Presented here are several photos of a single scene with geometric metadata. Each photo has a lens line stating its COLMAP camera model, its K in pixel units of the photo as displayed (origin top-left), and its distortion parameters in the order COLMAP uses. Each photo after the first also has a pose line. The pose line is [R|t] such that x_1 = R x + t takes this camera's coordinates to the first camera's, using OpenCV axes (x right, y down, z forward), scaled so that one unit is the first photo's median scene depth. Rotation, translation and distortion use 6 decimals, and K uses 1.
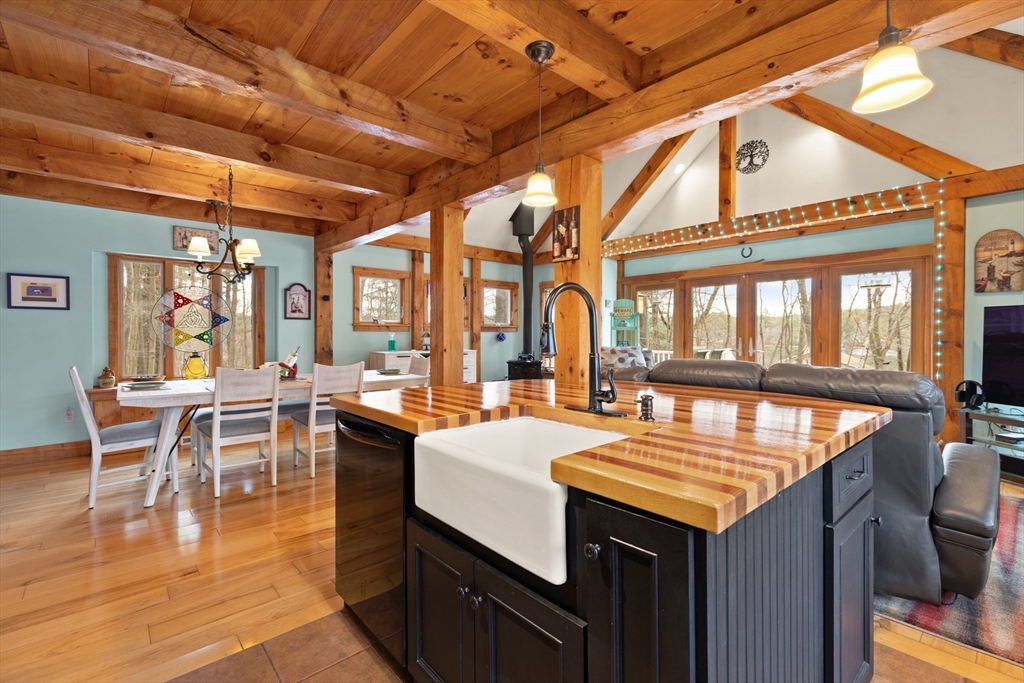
lens RADIAL K [[468.2, 0, 522.6], [0, 468.2, 340.0], [0, 0, 1]] dist [0.010751, -0.003237]
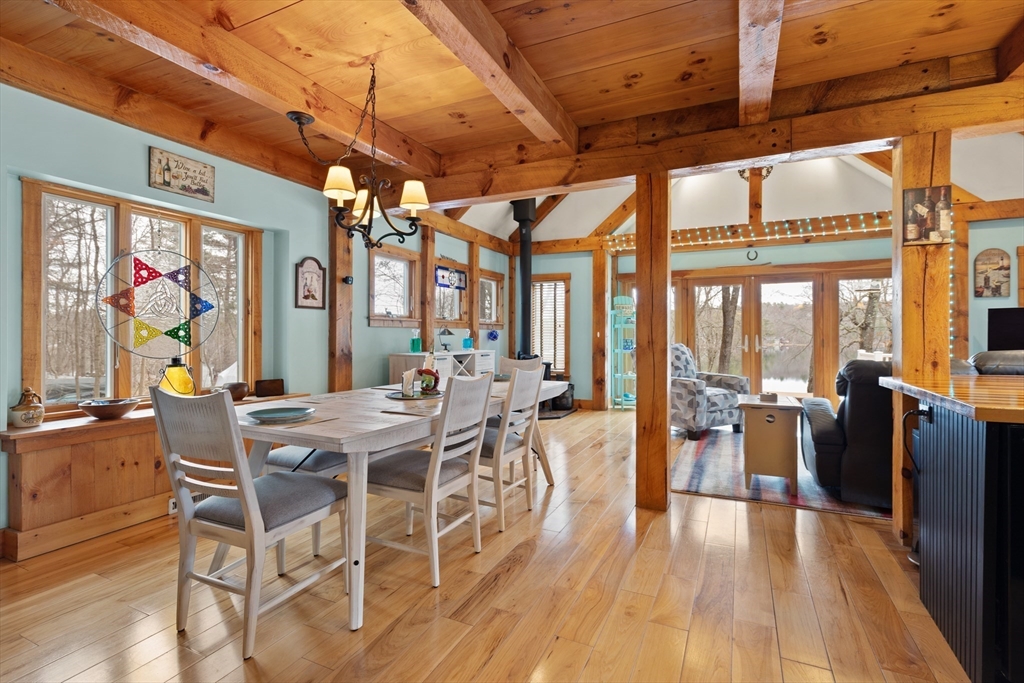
lens RADIAL K [[468.2, 0, 526.8], [0, 468.2, 333.6], [0, 0, 1]] dist [0.010751, -0.003237]
pose [[0.920602, -0.000088, 0.390502, -0.549120], [0.004950, 0.999922, -0.011445, 0.003598], [-0.390471, 0.012469, 0.920531, 0.273386]]
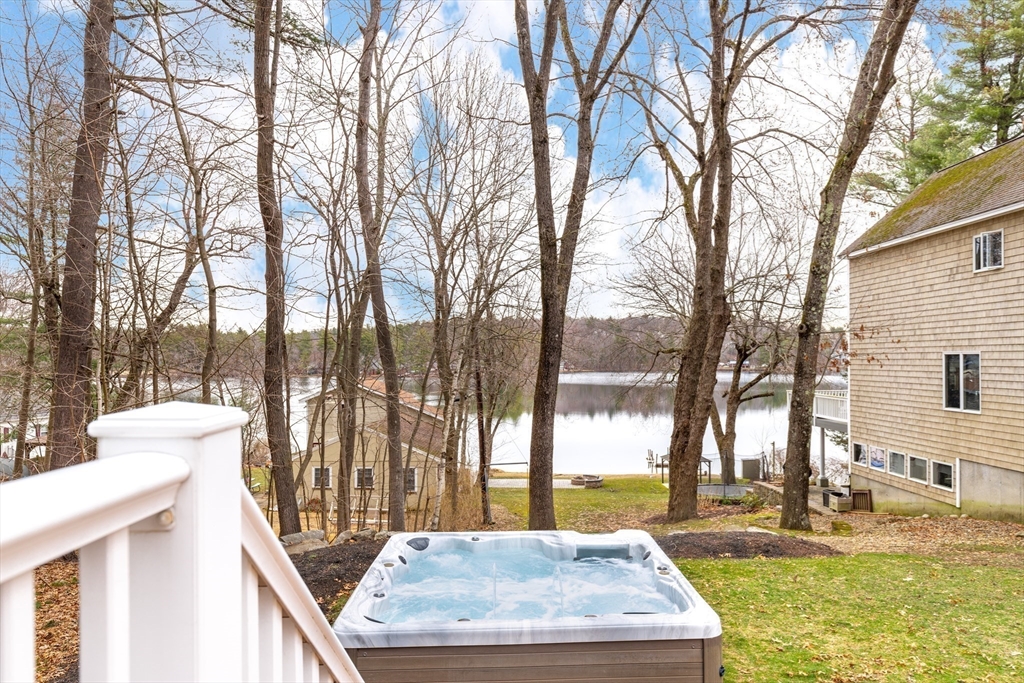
lens RADIAL K [[702.3, 0, 537.1], [0, 702.3, 351.1], [0, 0, 1]] dist [0.007269, -0.003360]
pose [[0.655039, 0.005837, 0.755573, 0.941649], [0.009352, 0.999831, -0.015832, 0.039777], [-0.755538, 0.017437, 0.654873, 2.097726]]
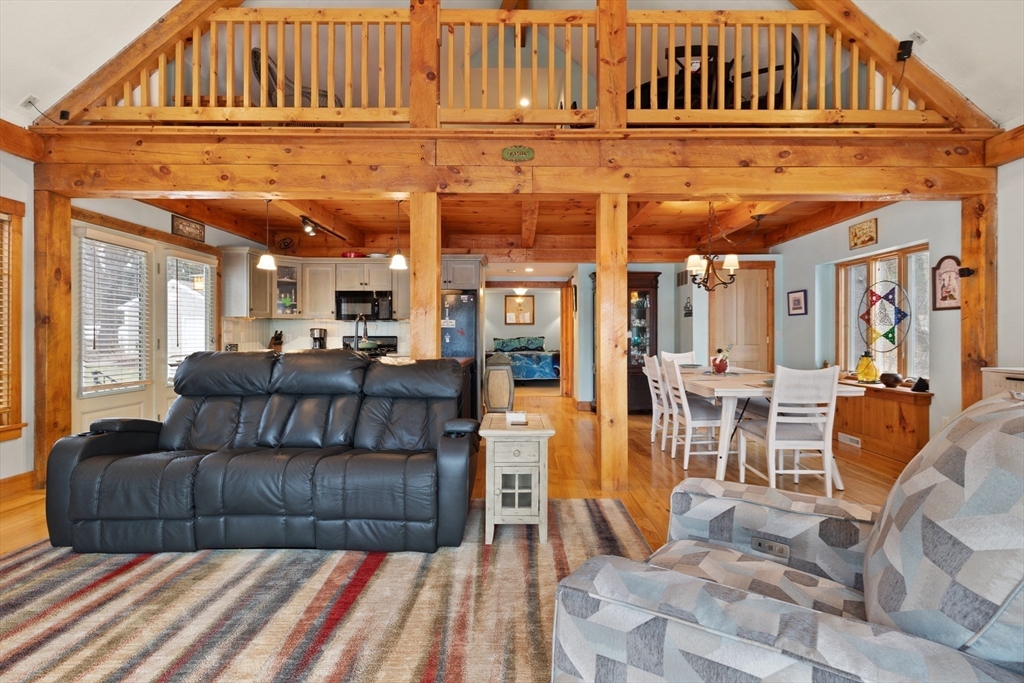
lens RADIAL K [[468.2, 0, 527.8], [0, 468.2, 336.5], [0, 0, 1]] dist [0.010751, -0.003237]
pose [[-0.674402, 0.001024, -0.738364, 0.511816], [-0.009985, 0.999895, 0.010507, -0.007387], [0.738297, 0.014459, -0.674321, 1.212899]]
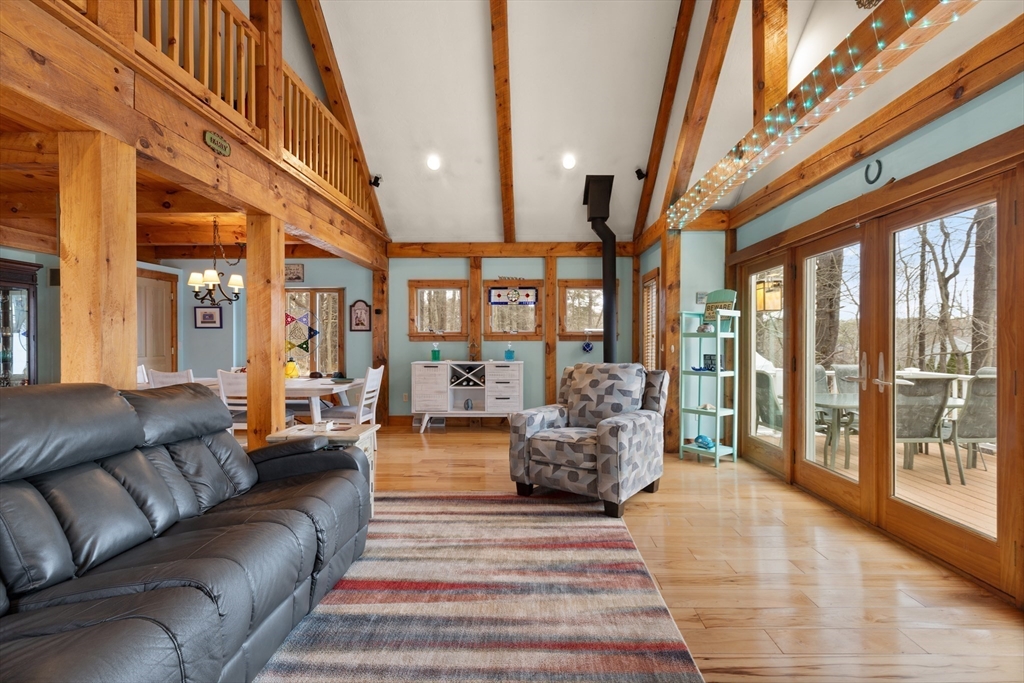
lens RADIAL K [[468.2, 0, 515.2], [0, 468.2, 343.6], [0, 0, 1]] dist [0.010751, -0.003237]
pose [[0.713006, -0.000119, -0.701158, 0.721621], [-0.006624, 0.999954, -0.006905, -0.010009], [0.701127, 0.009567, 0.712973, 0.535392]]
